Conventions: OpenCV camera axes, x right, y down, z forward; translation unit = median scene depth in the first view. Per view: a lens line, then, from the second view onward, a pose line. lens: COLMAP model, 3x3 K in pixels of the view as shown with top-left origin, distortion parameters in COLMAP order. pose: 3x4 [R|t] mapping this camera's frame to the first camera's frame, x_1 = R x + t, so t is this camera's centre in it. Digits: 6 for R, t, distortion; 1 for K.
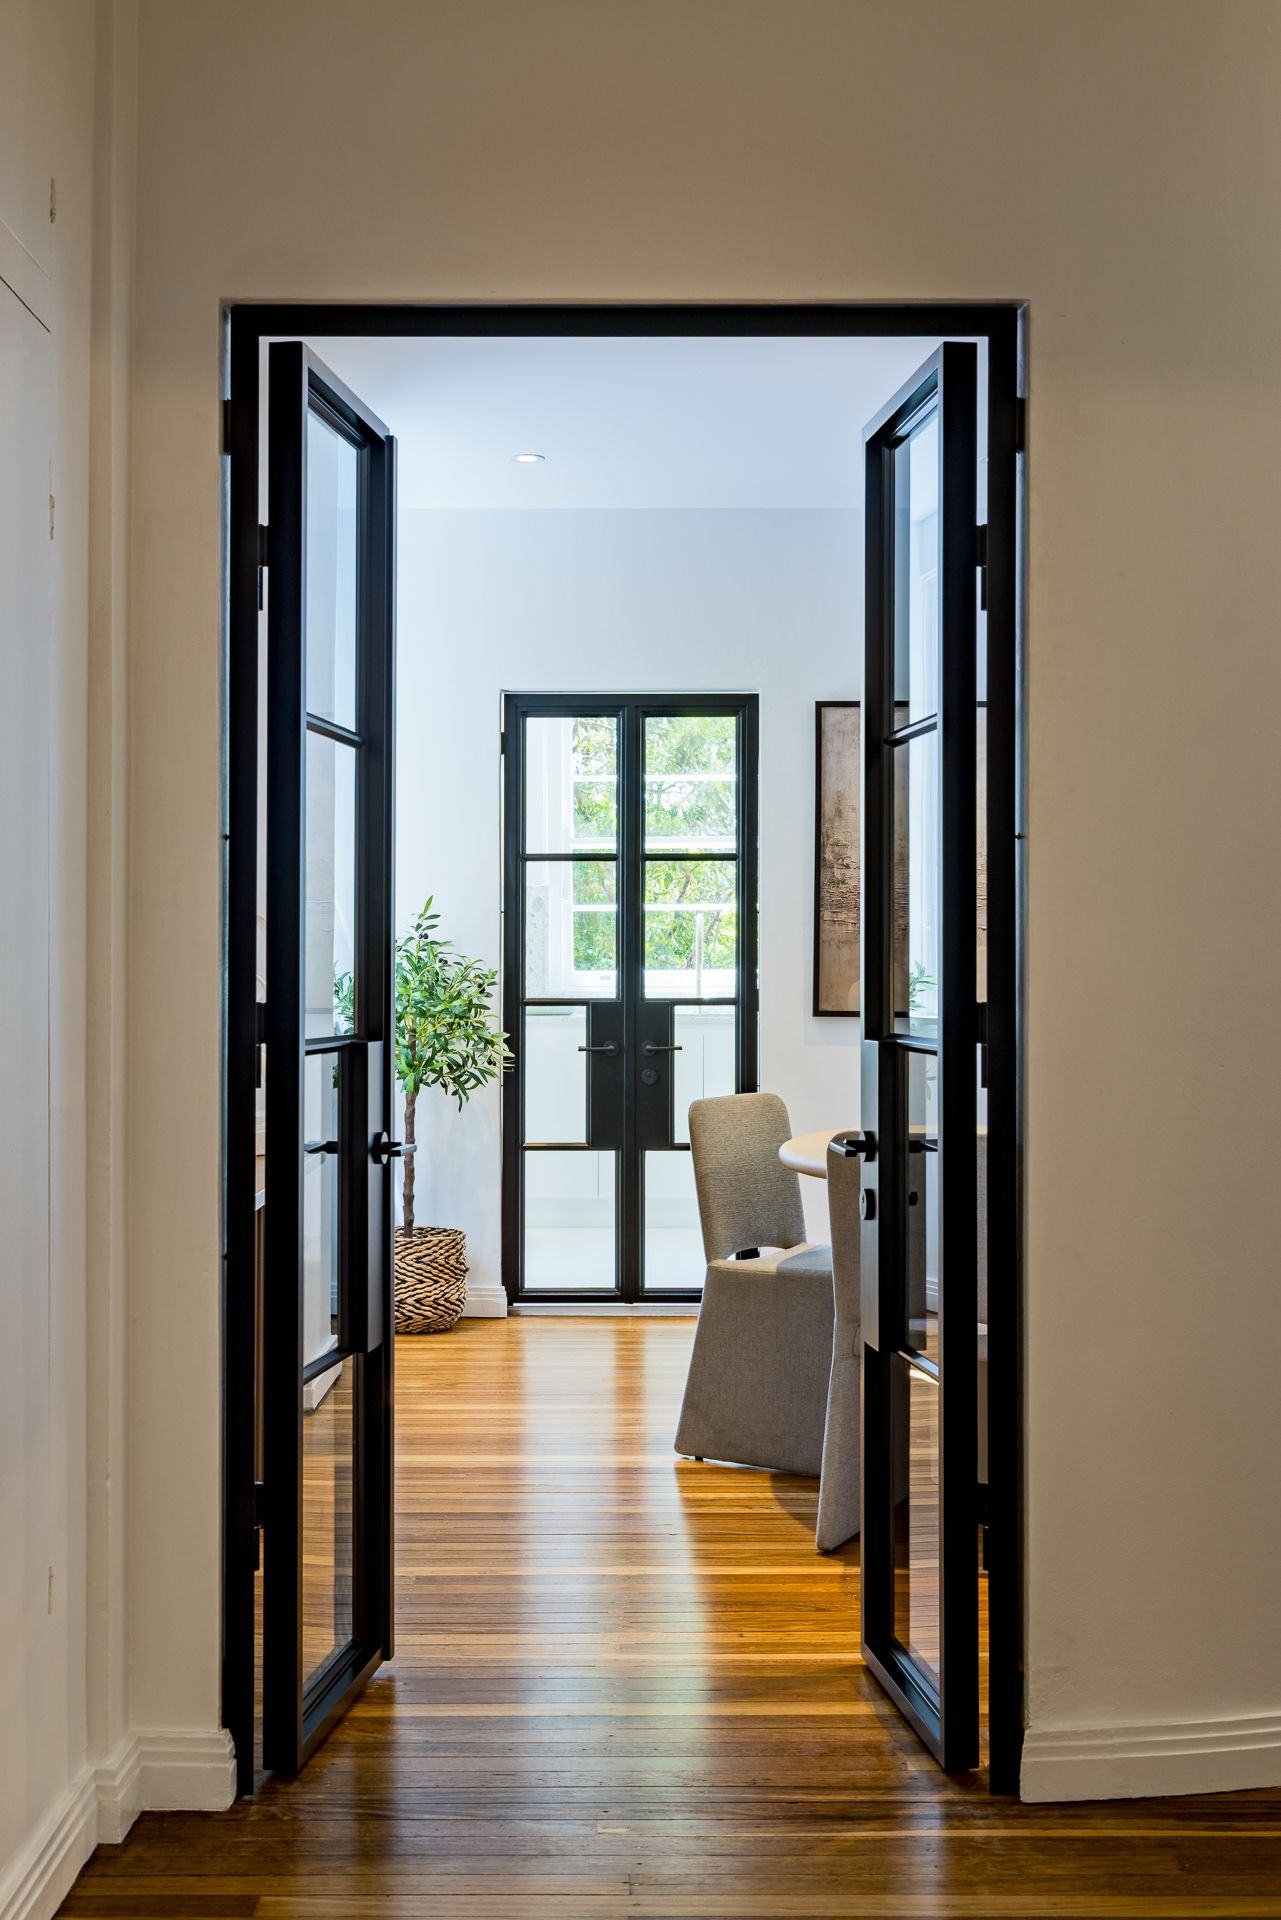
lens RADIAL K [[2228.1, 0, 605.2], [0, 2228.1, 927.6], [0, 0, 1]] dist [0.041709, 0.000000]
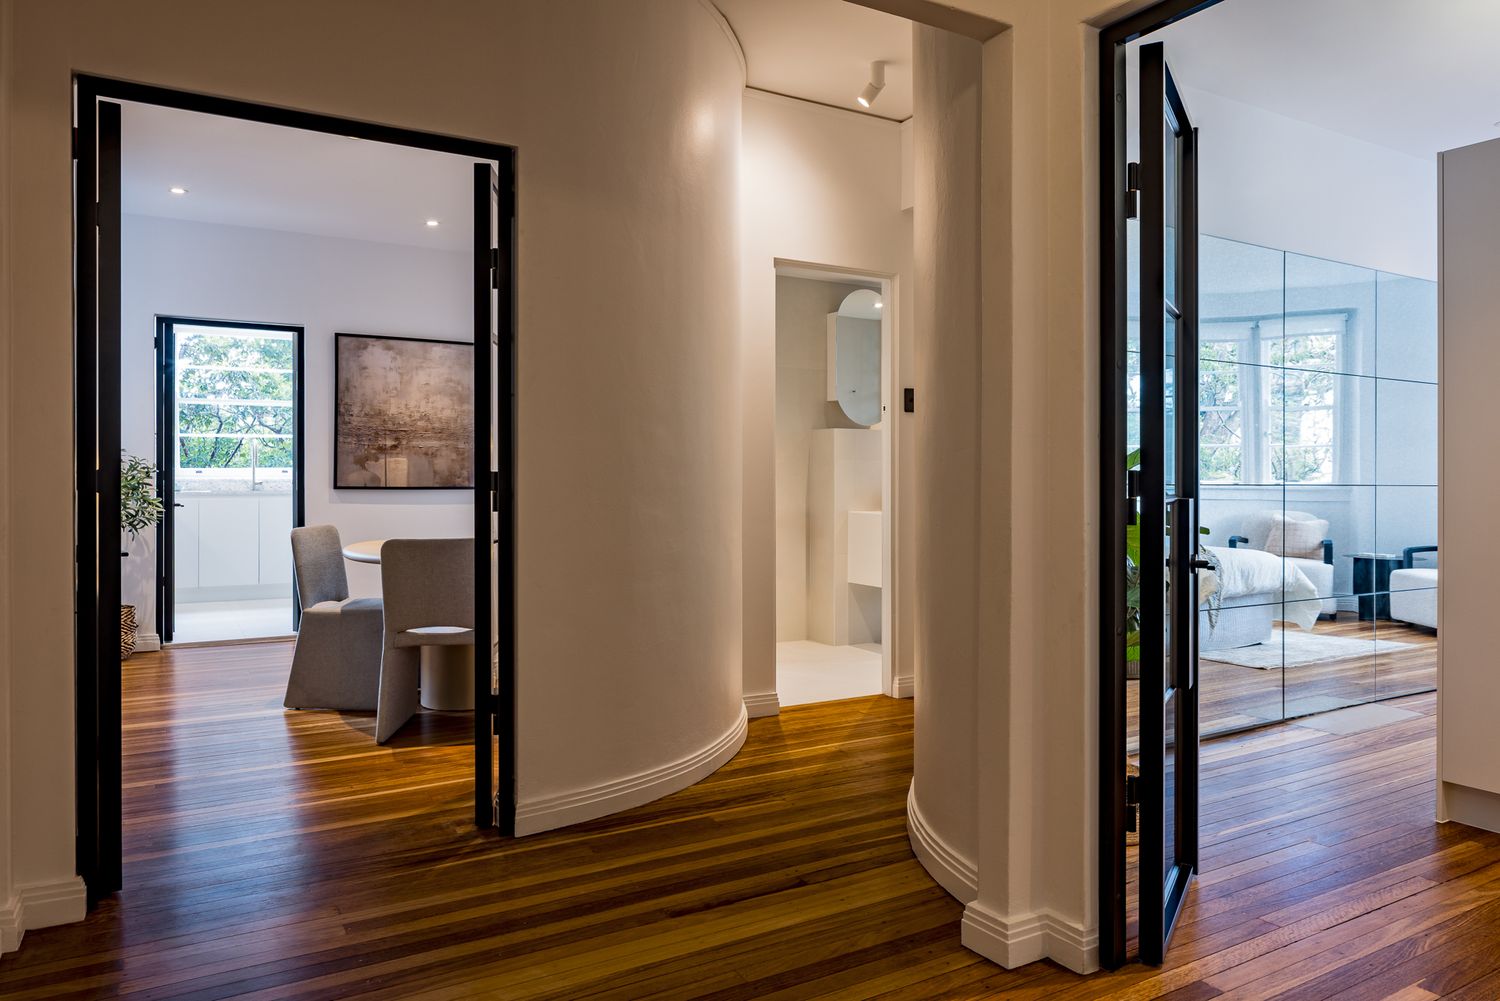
lens RADIAL K [[1015.0, 0, 745.8], [0, 1015.0, 486.3], [0, 0, 1]] dist [-0.006808, 0.000166]
pose [[0.861492, -0.002185, 0.507766, -0.053499], [-0.013817, 0.999520, 0.027744, 0.006961], [-0.507583, -0.030917, 0.861048, 0.019068]]
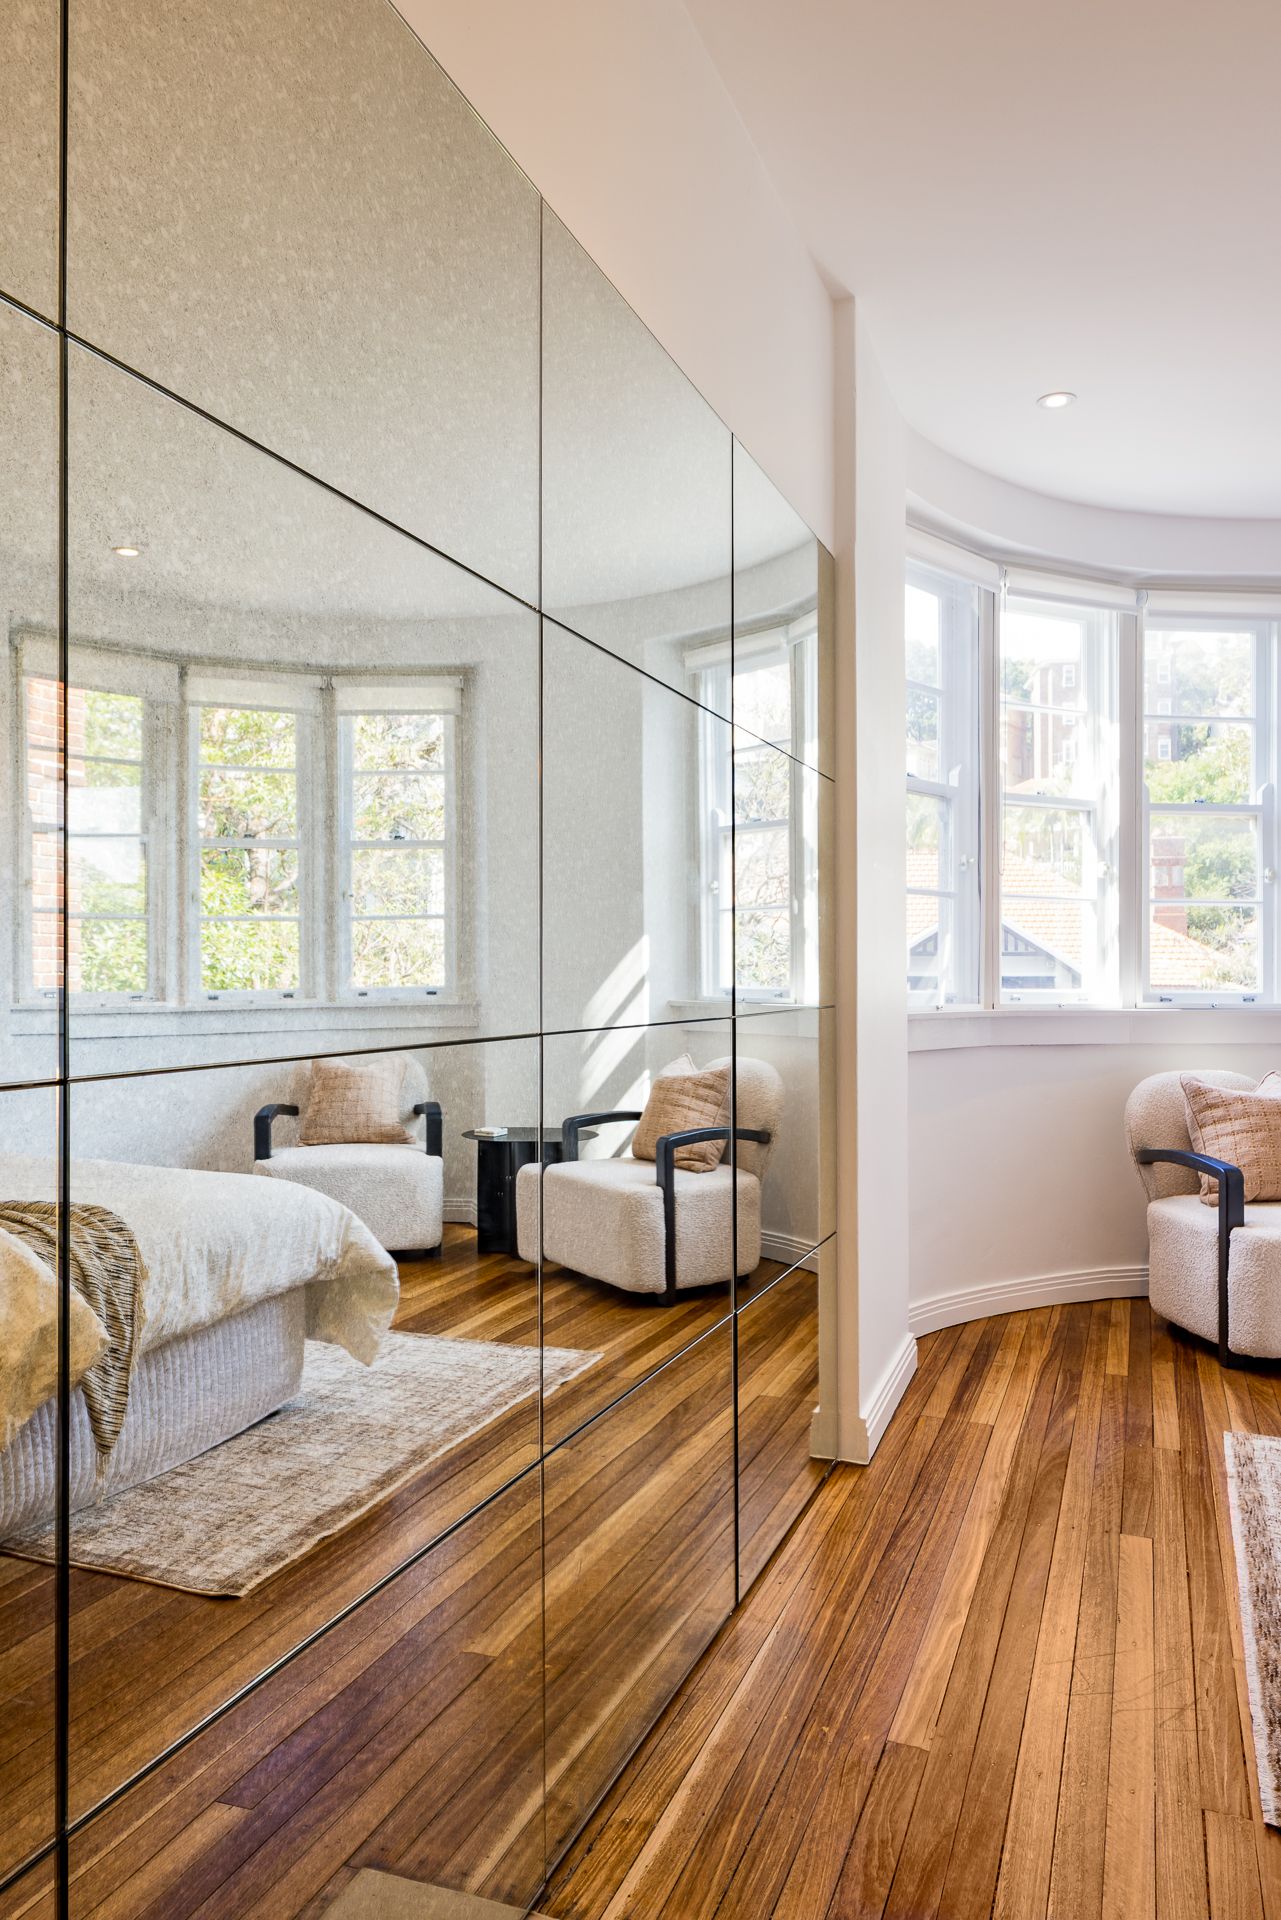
lens RADIAL K [[1299.2, 0, 631.5], [0, 1299.2, 967.8], [0, 0, 1]] dist [-0.006808, 0.000166]
pose [[0.374124, -0.002480, 0.927375, 0.448084], [-0.010461, 0.999922, 0.006894, 0.006996], [-0.927320, -0.012281, 0.374069, 0.286626]]
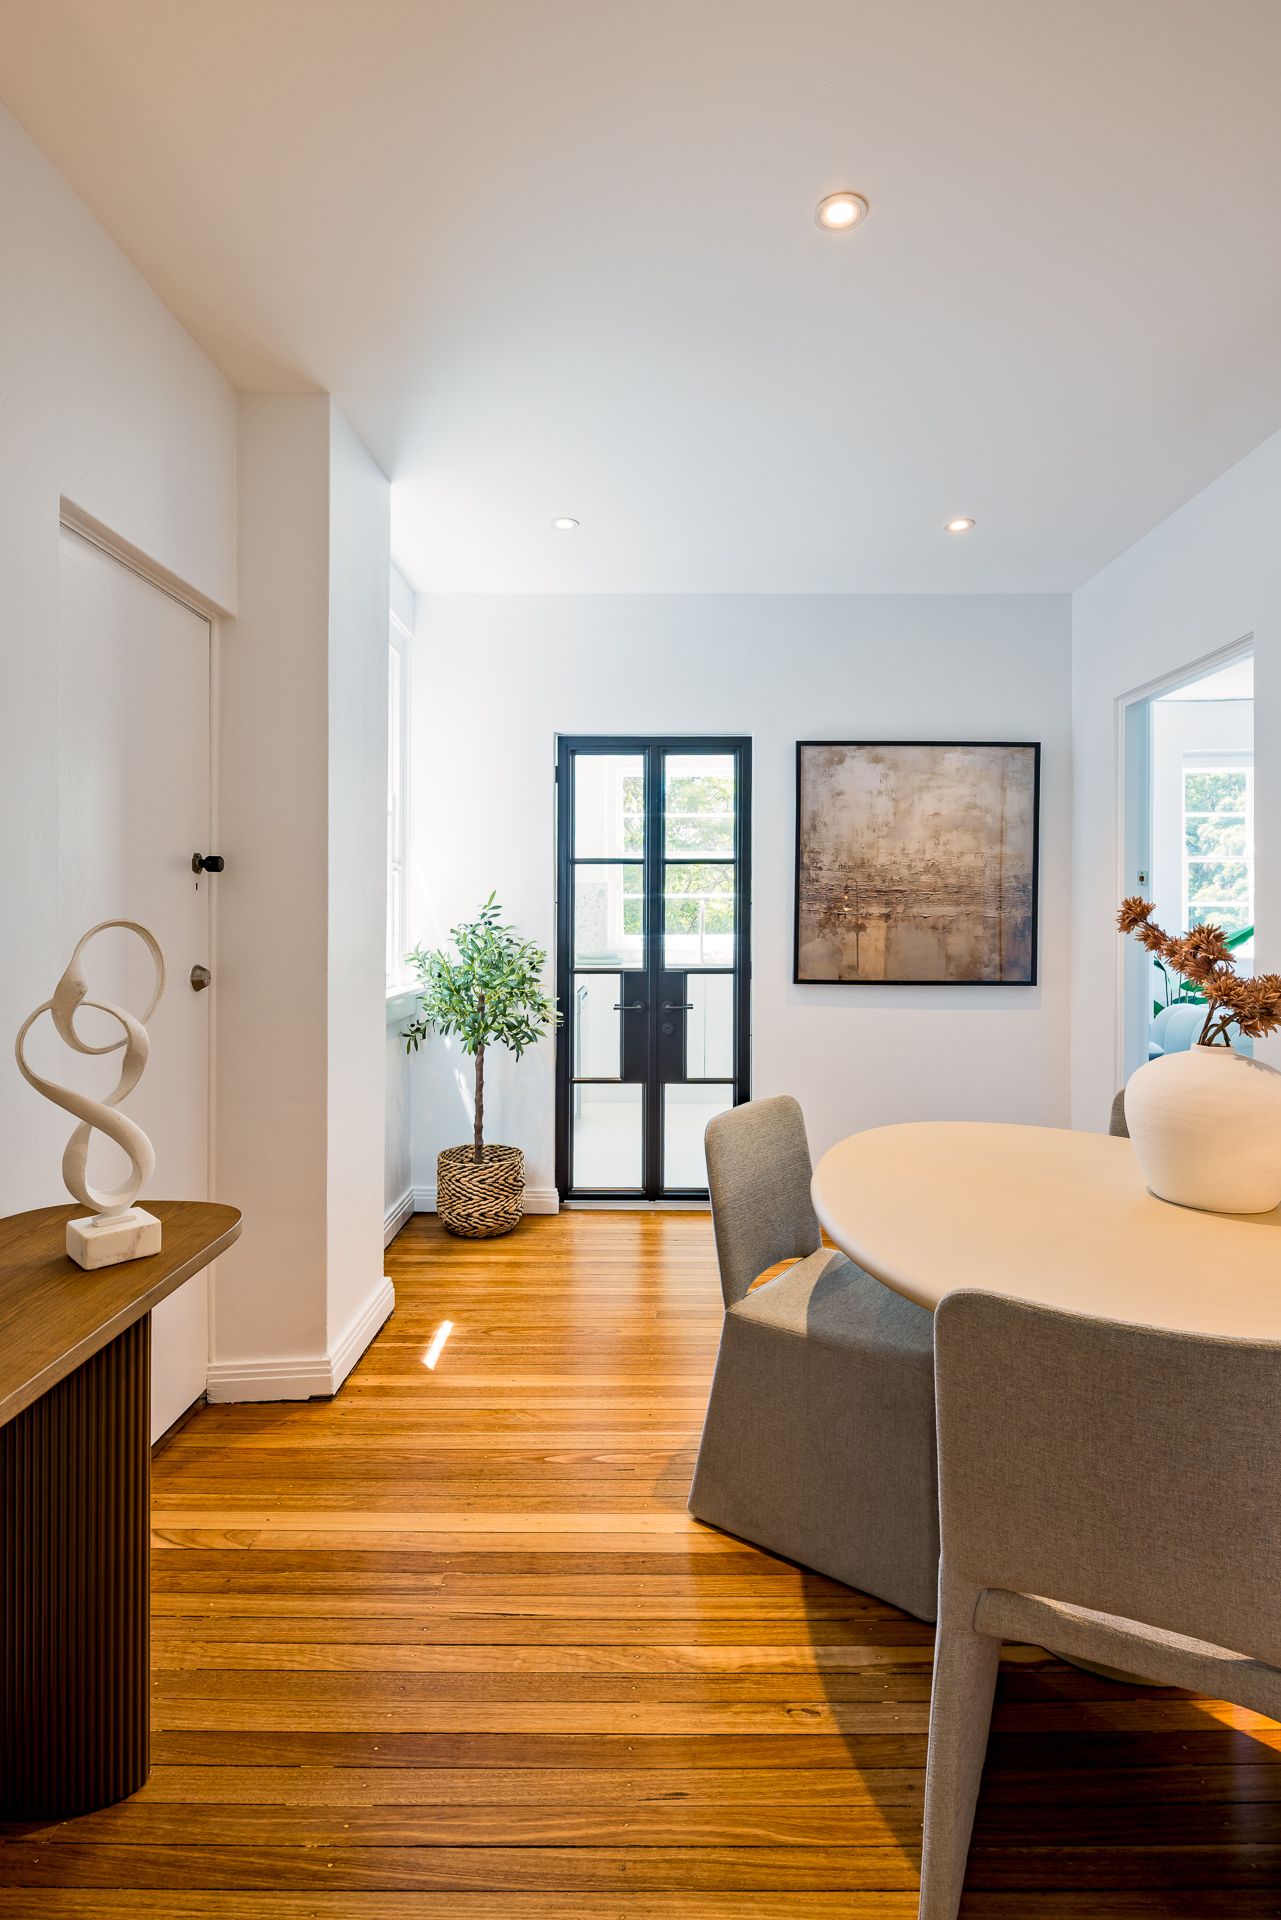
lens RADIAL K [[937.5, 0, 655.8], [0, 937.5, 917.8], [0, 0, 1]] dist [0.006283, -0.005208]
pose [[0.999998, 0.002005, 0.000018, 0.013065], [-0.002005, 0.999792, 0.020300, -0.009963], [0.000023, -0.020300, 0.999794, 0.468899]]
